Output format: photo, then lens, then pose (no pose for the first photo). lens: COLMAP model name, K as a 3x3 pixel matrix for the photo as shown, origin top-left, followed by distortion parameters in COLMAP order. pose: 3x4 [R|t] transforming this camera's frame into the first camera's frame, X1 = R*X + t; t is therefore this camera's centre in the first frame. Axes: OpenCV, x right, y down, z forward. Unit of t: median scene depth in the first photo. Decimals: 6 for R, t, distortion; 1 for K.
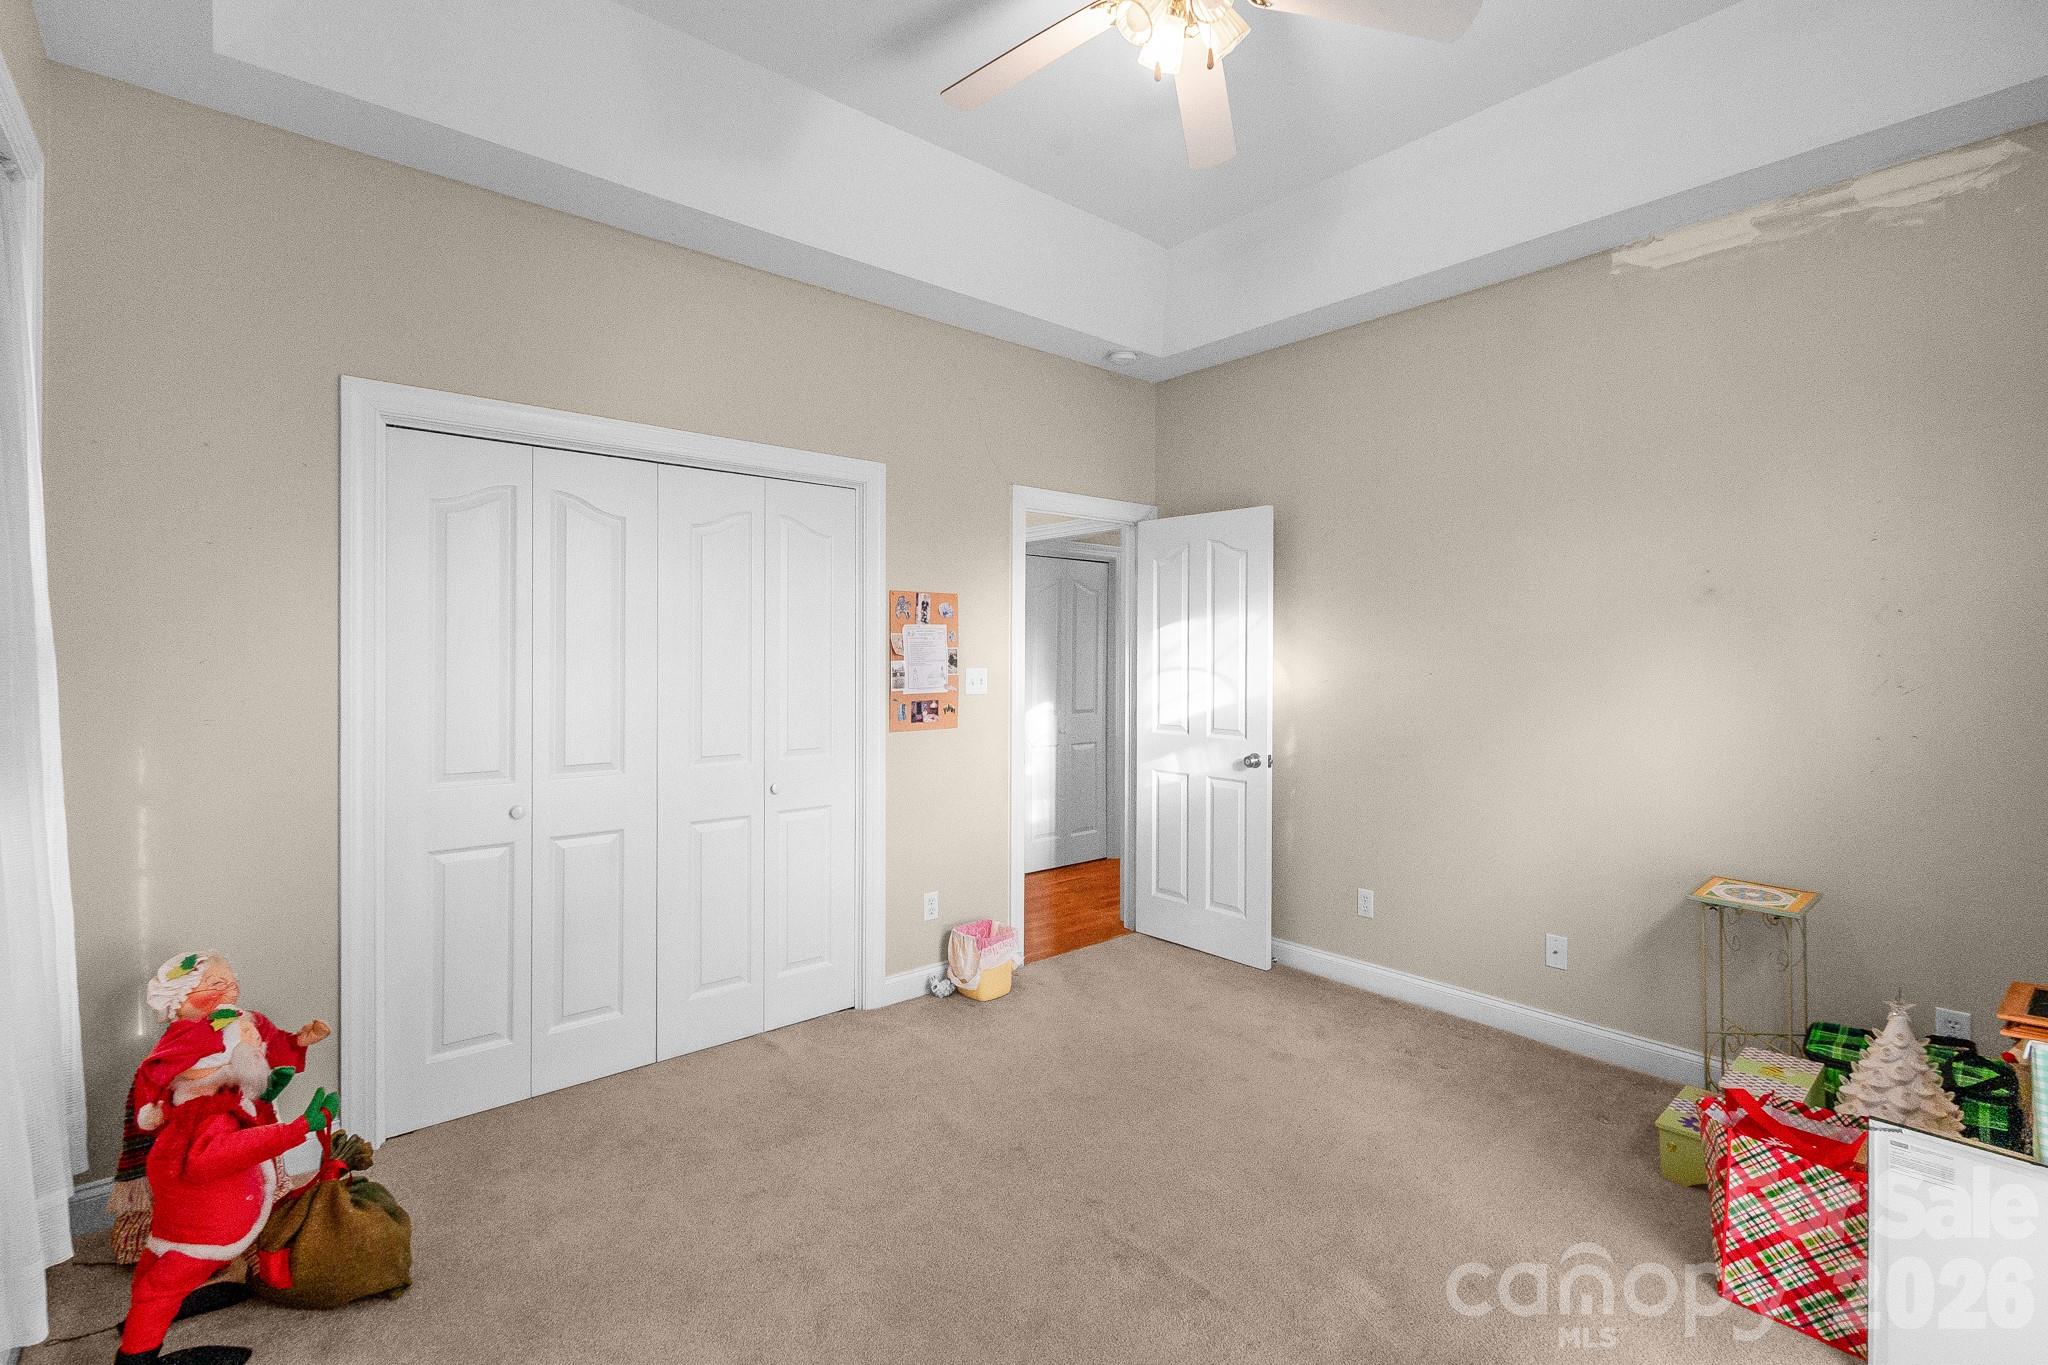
lens RADIAL K [[921.3, 0, 1024.0], [0, 921.3, 682.5], [0, 0, 1]] dist [0.001650, -0.000184]
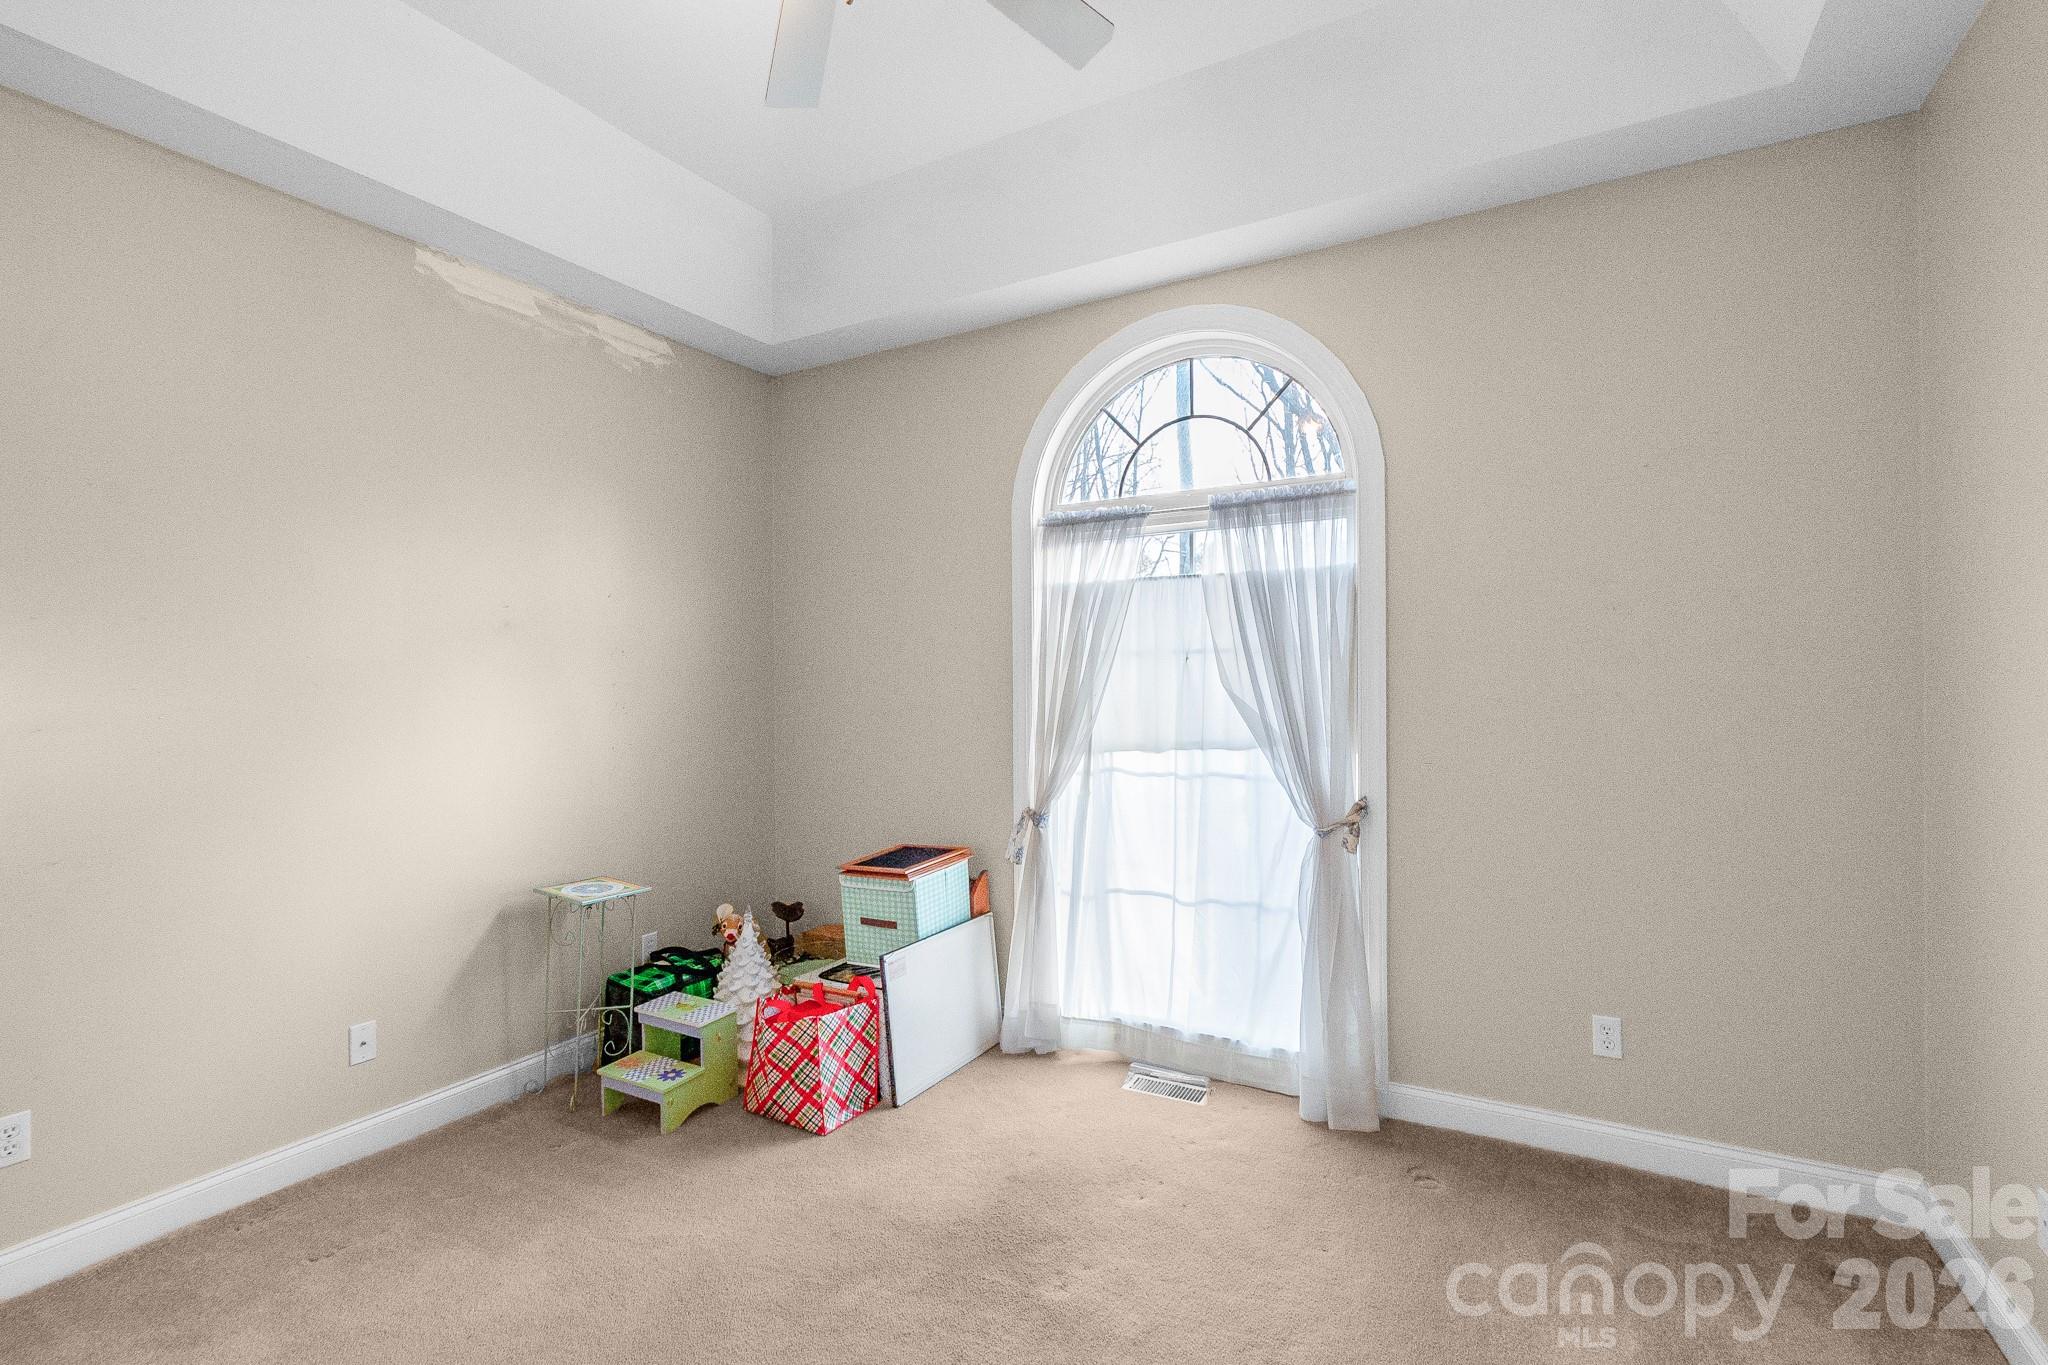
lens RADIAL K [[937.2, 0, 1032.9], [0, 937.2, 690.9], [0, 0, 1]] dist [0.001543, -0.000096]
pose [[-0.339070, -0.007866, 0.940728, -0.501640], [0.034800, 0.999176, 0.020898, -0.024984], [-0.940117, 0.039823, -0.338517, 0.839540]]
